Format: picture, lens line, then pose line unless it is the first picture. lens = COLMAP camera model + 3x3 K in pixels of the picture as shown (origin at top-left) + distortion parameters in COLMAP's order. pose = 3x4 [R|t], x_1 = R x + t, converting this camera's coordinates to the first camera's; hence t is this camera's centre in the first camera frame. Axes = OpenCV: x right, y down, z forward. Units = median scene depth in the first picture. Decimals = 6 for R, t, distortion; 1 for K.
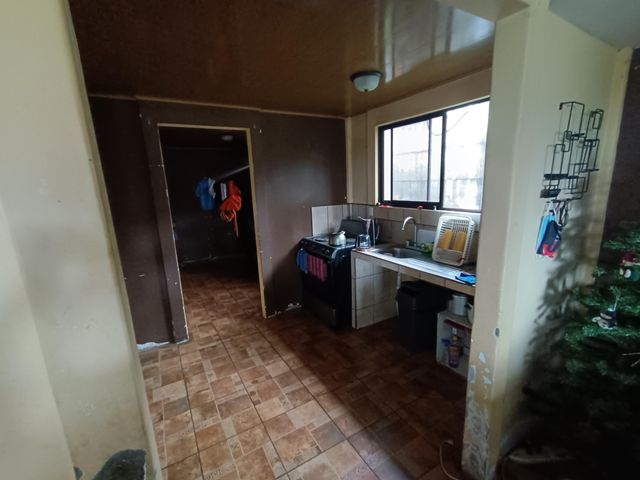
lens RADIAL K [[292.8, 0, 321.6], [0, 292.8, 244.0], [0, 0, 1]] dist [0.001058, 0.000476]
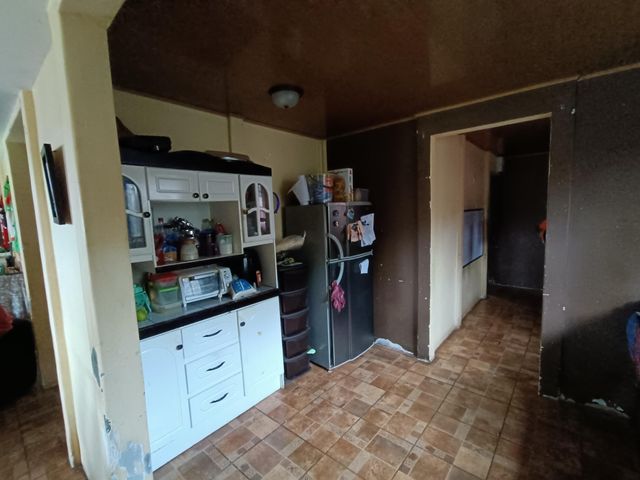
lens RADIAL K [[292.8, 0, 321.6], [0, 292.8, 244.0], [0, 0, 1]] dist [0.001058, 0.000476]
pose [[0.318871, 0.125810, -0.939411, 0.293342], [-0.170734, 0.982562, 0.073635, -0.056283], [0.932294, 0.136909, 0.334790, 0.354531]]
